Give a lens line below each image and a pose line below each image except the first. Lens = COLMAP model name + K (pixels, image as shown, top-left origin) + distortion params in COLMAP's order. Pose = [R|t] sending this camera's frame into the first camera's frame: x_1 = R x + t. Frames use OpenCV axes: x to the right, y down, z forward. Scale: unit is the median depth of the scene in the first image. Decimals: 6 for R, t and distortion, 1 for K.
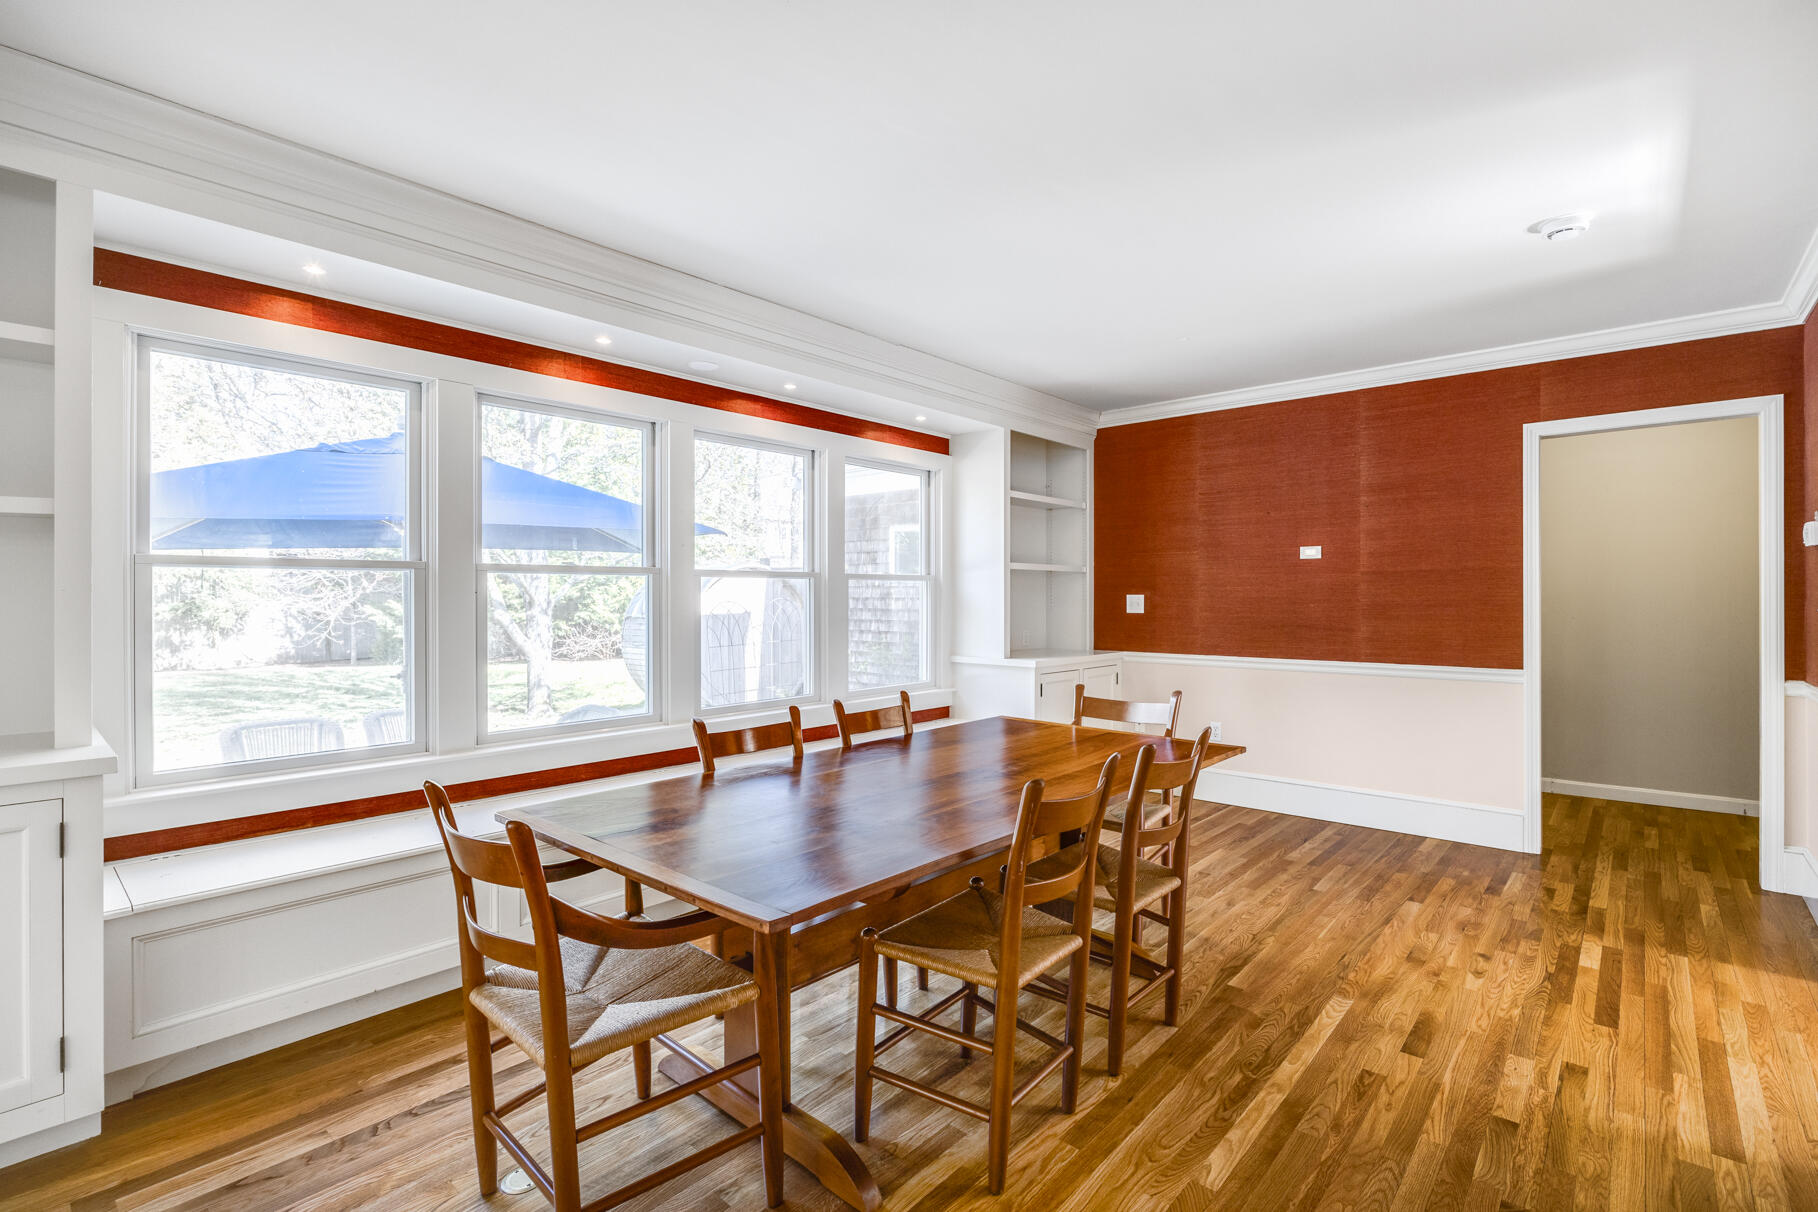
lens RADIAL K [[804.0, 0, 909.9], [0, 804.0, 599.1], [0, 0, 1]] dist [-0.016272, 0.000302]
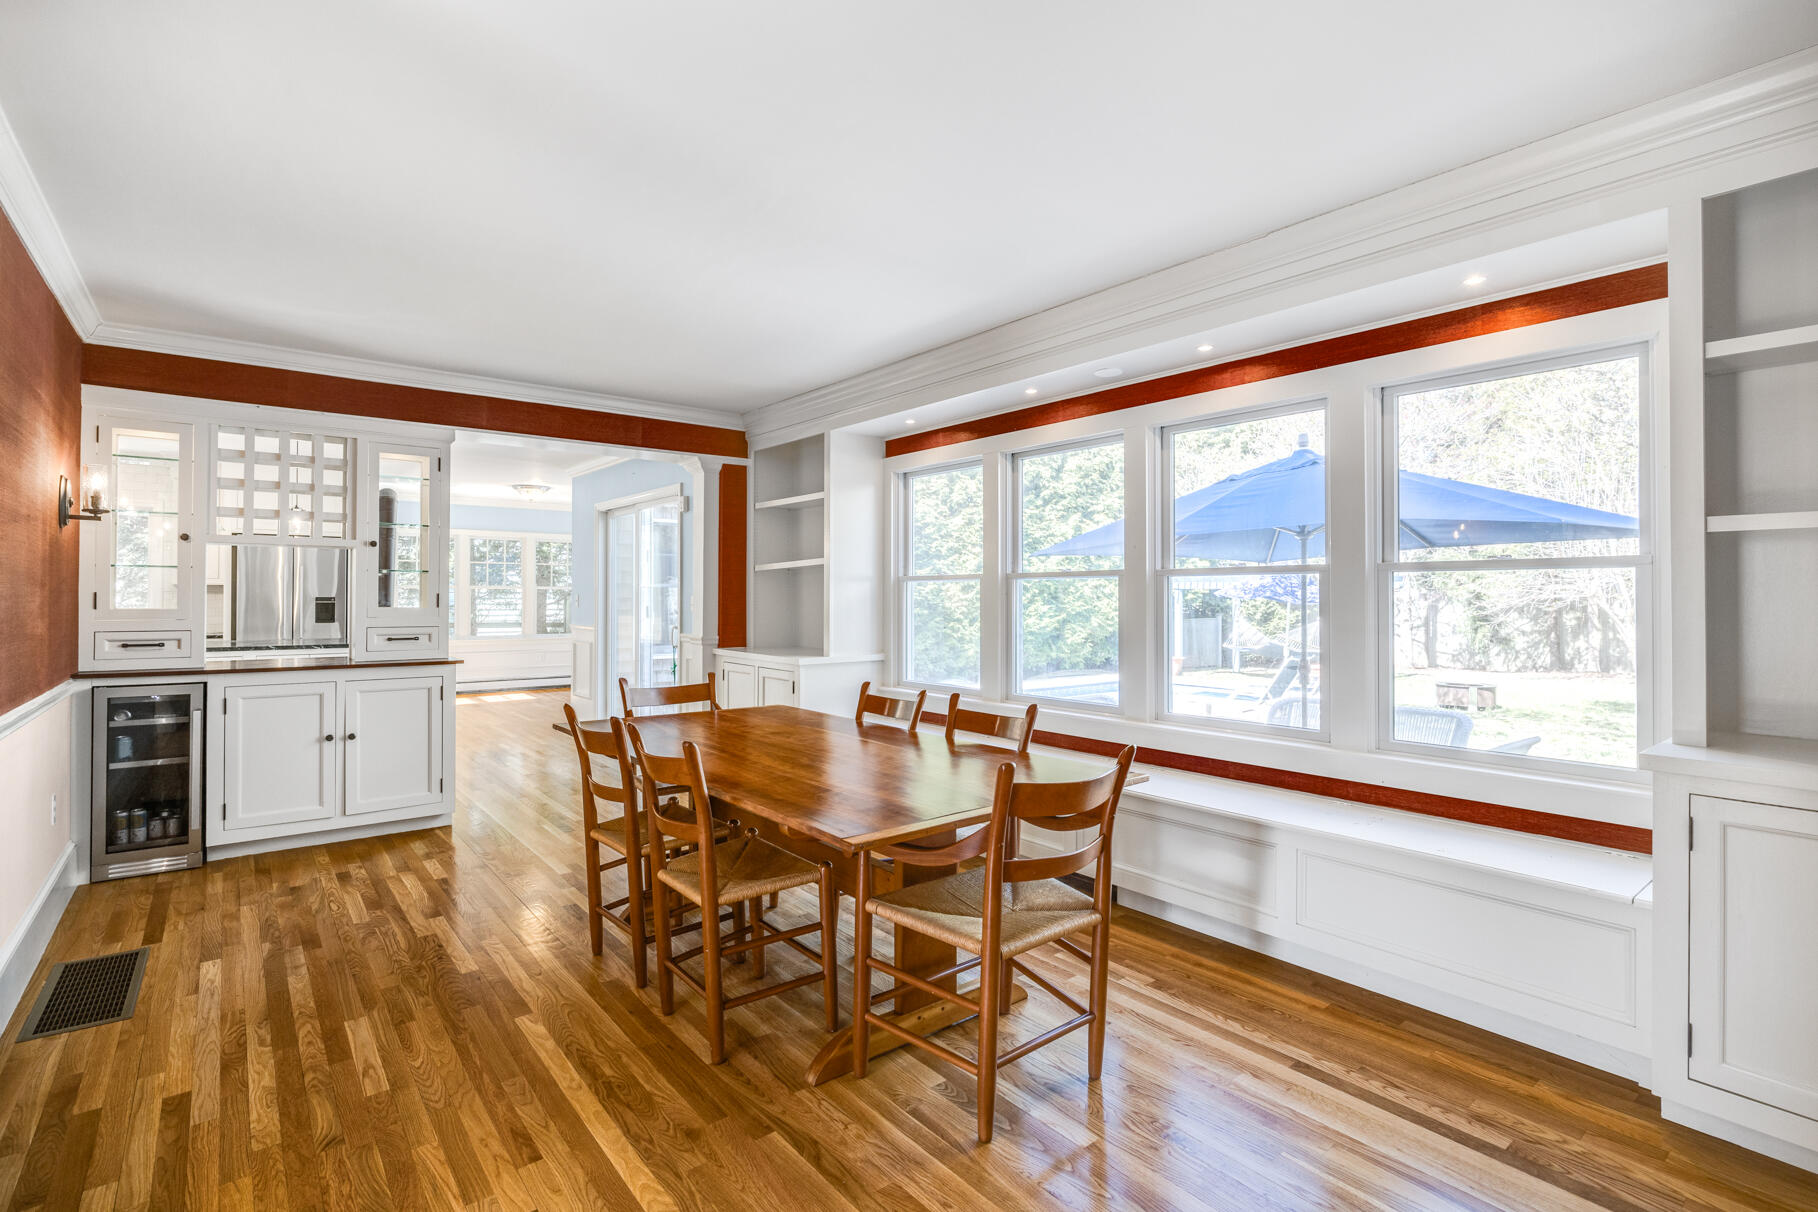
lens RADIAL K [[818.6, 0, 910.9], [0, 818.6, 590.4], [0, 0, 1]] dist [-0.019605, -0.000130]
pose [[-0.128329, -0.005504, -0.991716, 1.076056], [-0.006536, 0.999968, -0.004704, -0.006322], [0.991710, 0.005878, -0.128361, 1.172405]]
